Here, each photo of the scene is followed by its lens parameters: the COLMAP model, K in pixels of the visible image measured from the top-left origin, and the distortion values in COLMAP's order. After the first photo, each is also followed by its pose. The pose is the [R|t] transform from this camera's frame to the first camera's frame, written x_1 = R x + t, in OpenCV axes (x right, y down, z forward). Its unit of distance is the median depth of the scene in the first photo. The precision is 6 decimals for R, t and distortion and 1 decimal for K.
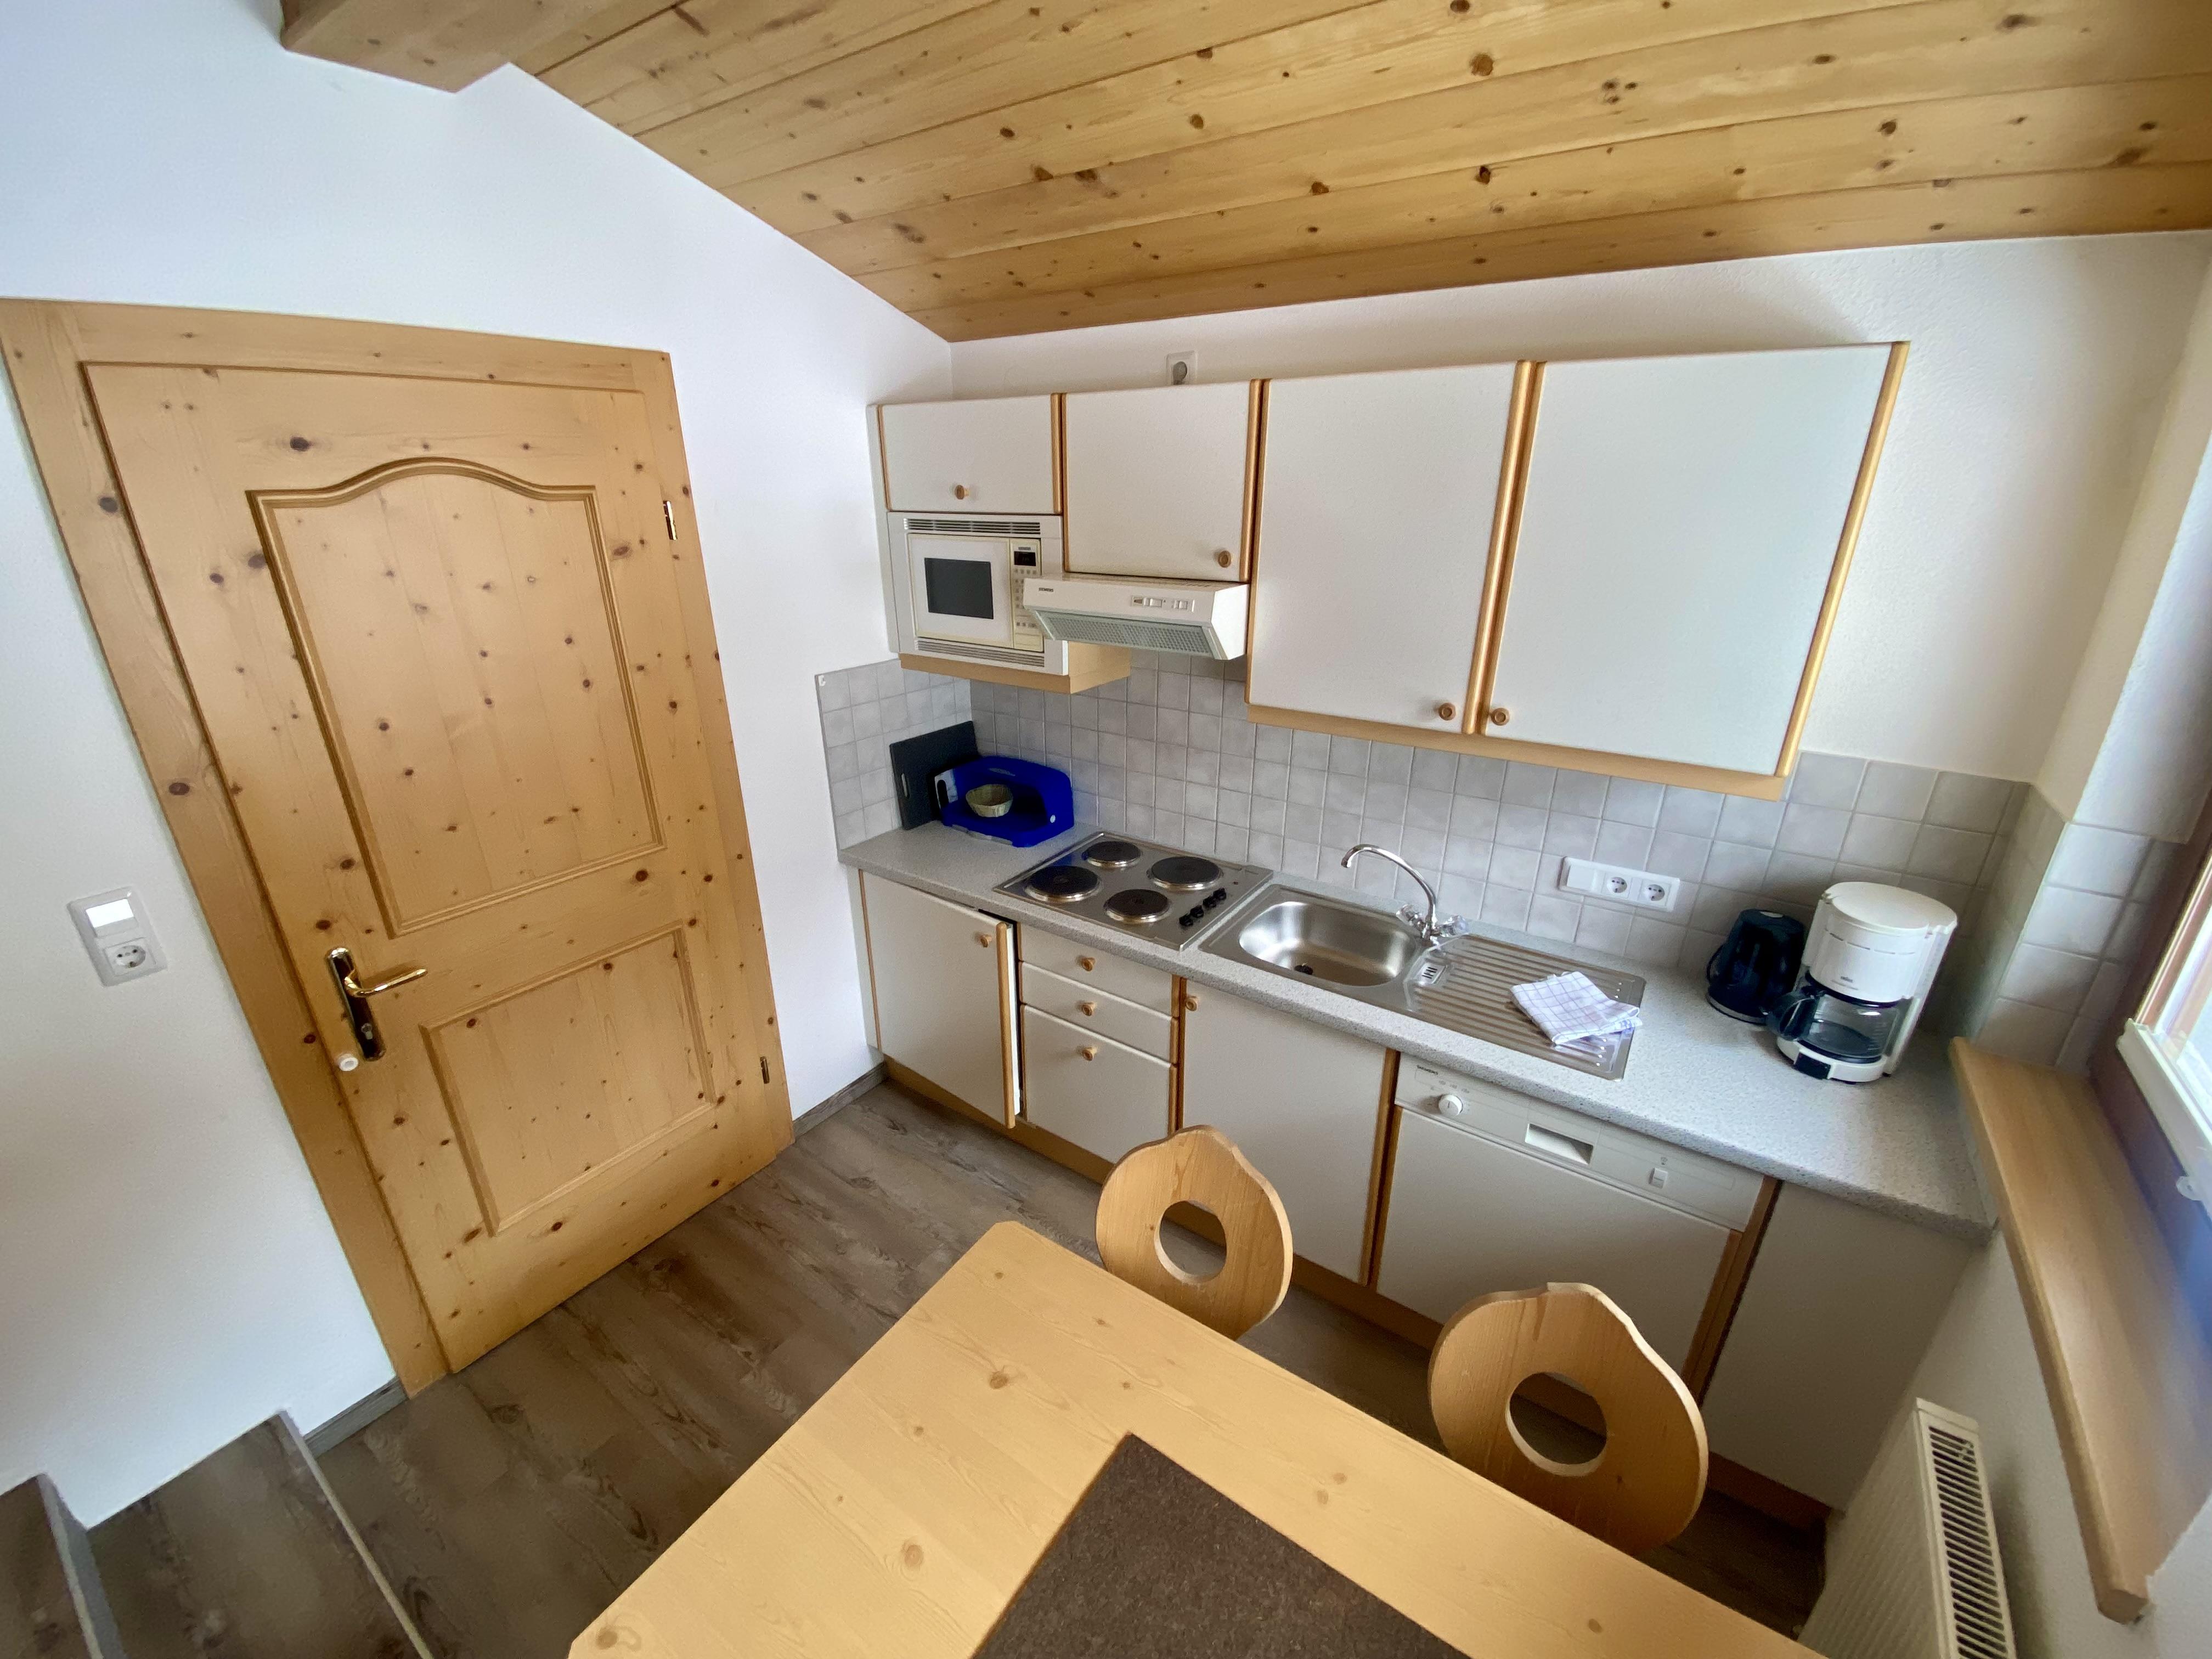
lens RADIAL K [[890.6, 0, 1099.0], [0, 890.6, 830.7], [0, 0, 1]] dist [0.033432, -0.029785]
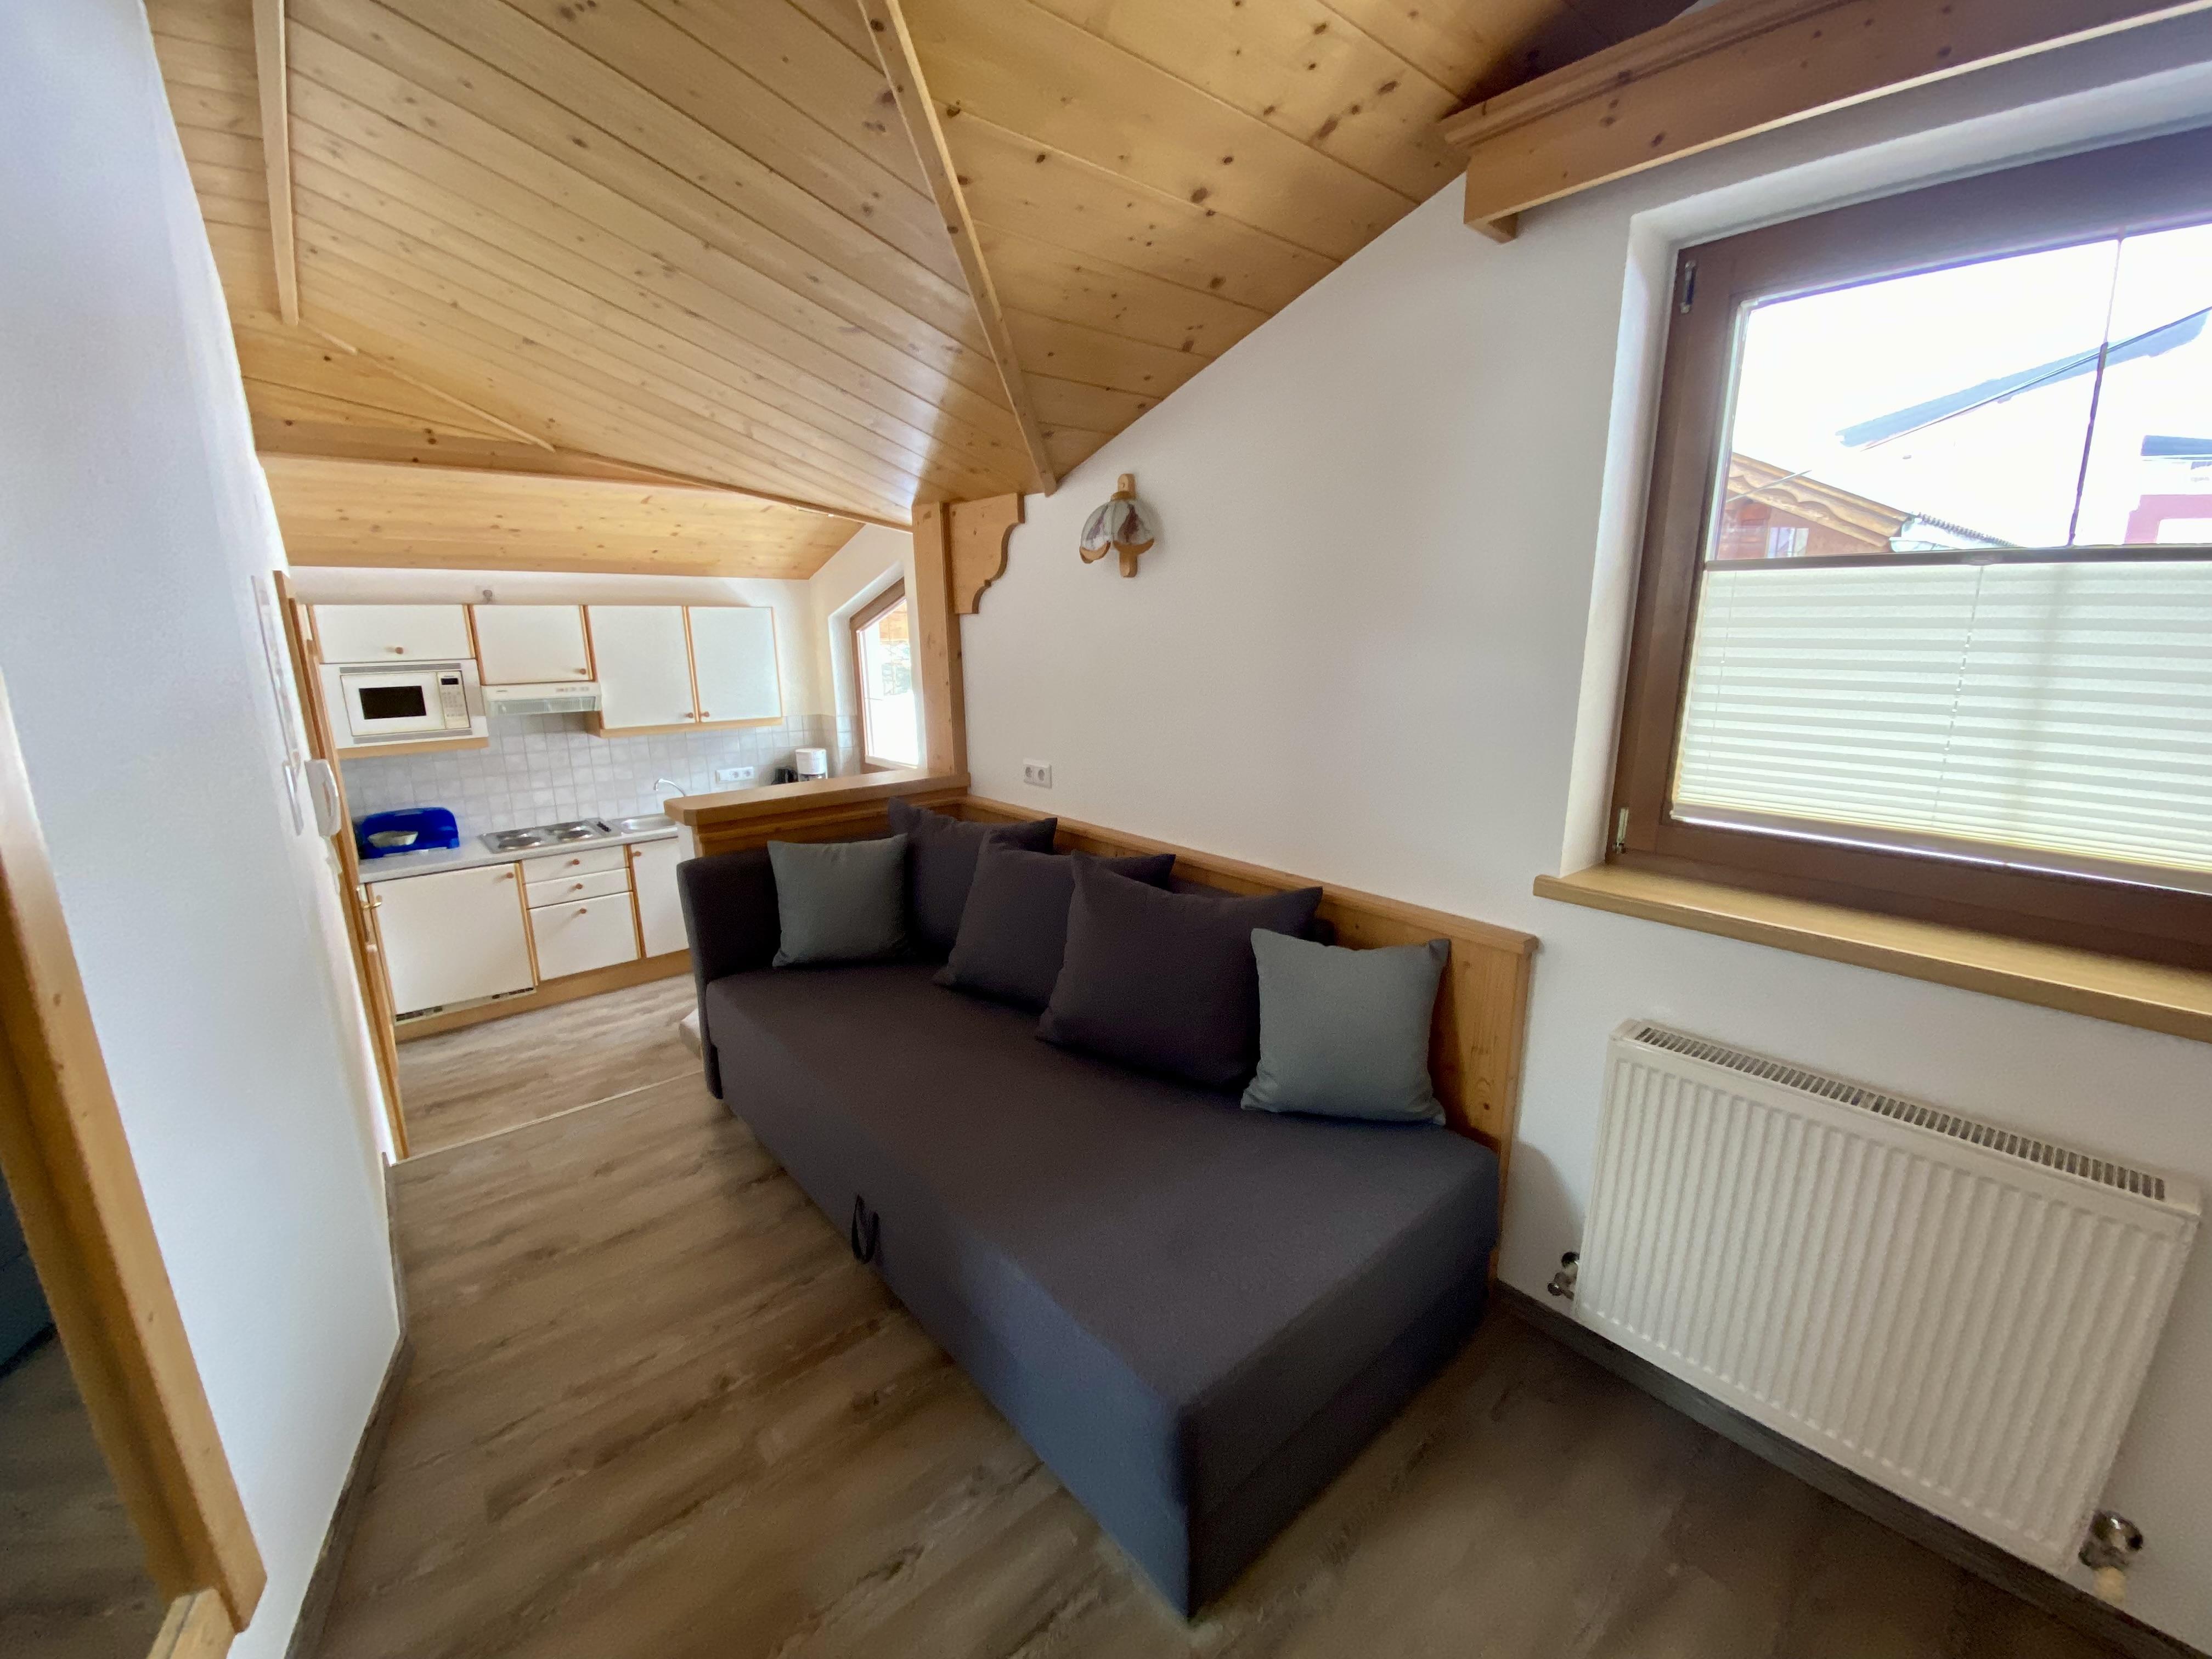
lens RADIAL K [[896.2, 0, 1123.9], [0, 896.2, 834.8], [0, 0, 1]] dist [0.001094, -0.019404]
pose [[0.223887, -0.218139, 0.949889, -1.789772], [0.356431, 0.925441, 0.128515, 0.294831], [-0.907101, 0.309797, 0.284946, -0.823814]]
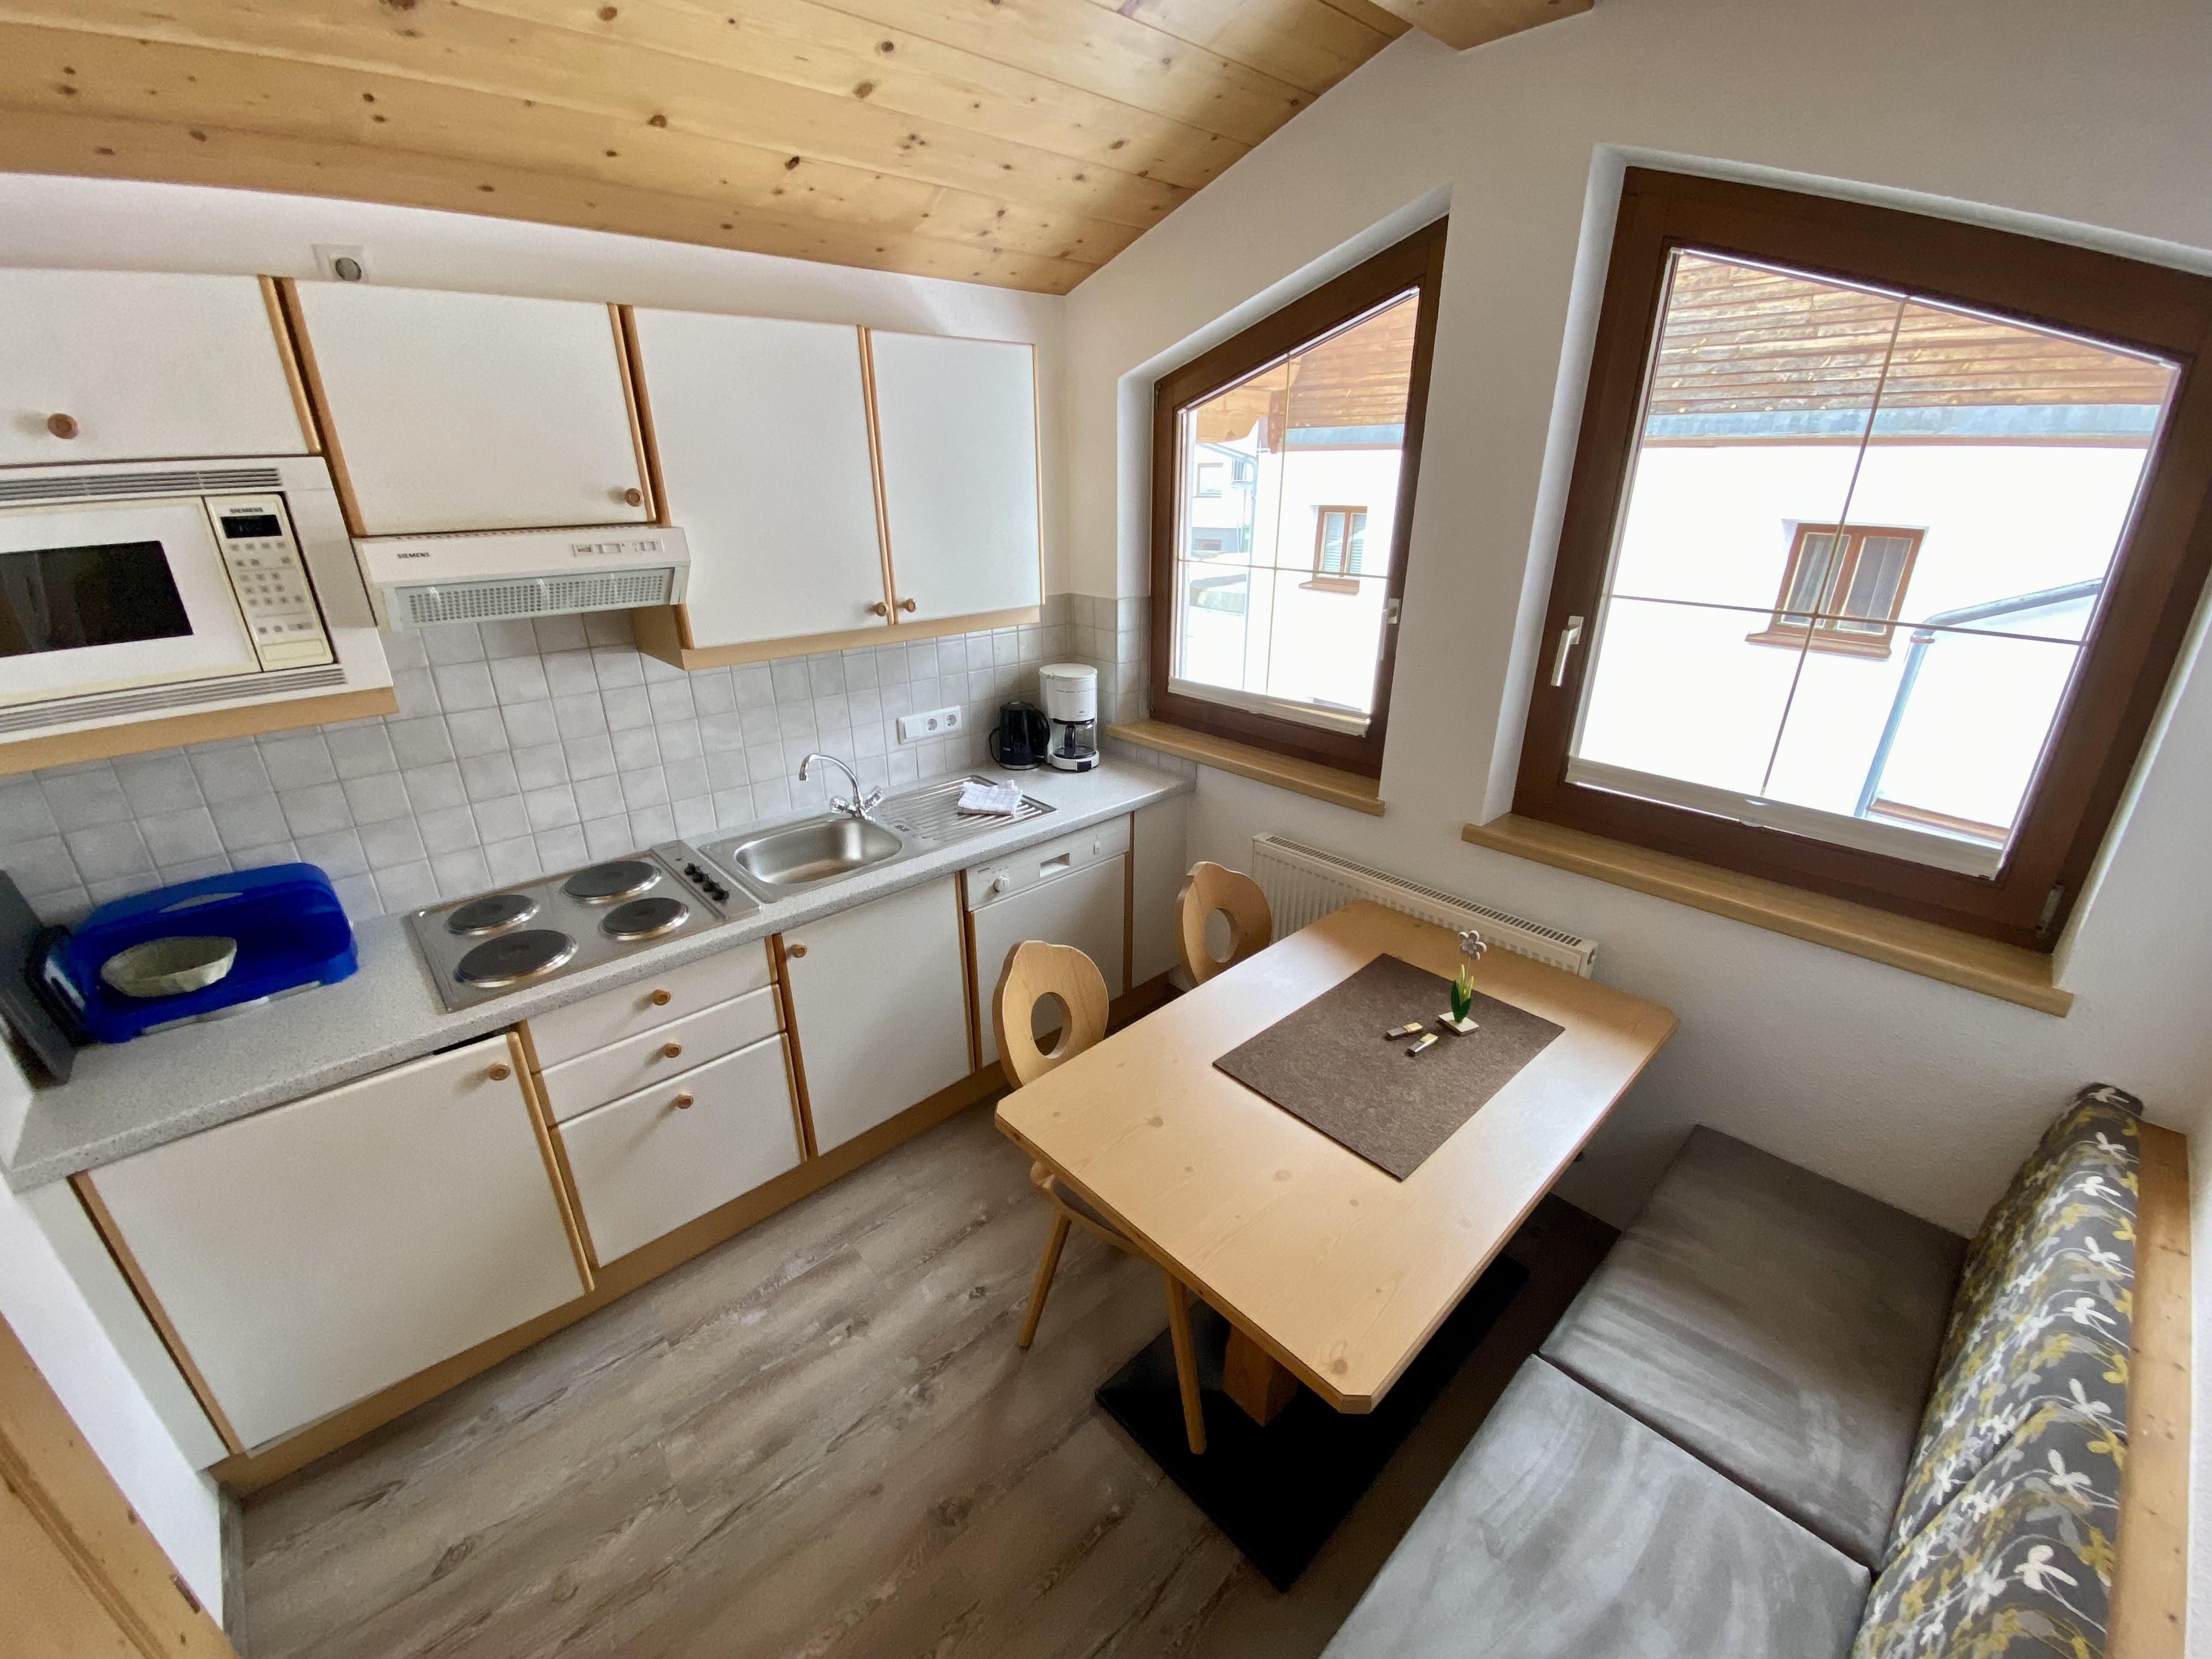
lens RADIAL K [[890.6, 0, 1099.0], [0, 890.6, 830.7], [0, 0, 1]] dist [0.033432, -0.029785]
pose [[0.223742, -0.364772, 0.903814, -0.654488], [0.361612, 0.892205, 0.270568, -0.070095], [-0.905084, 0.266292, 0.331530, 0.324817]]
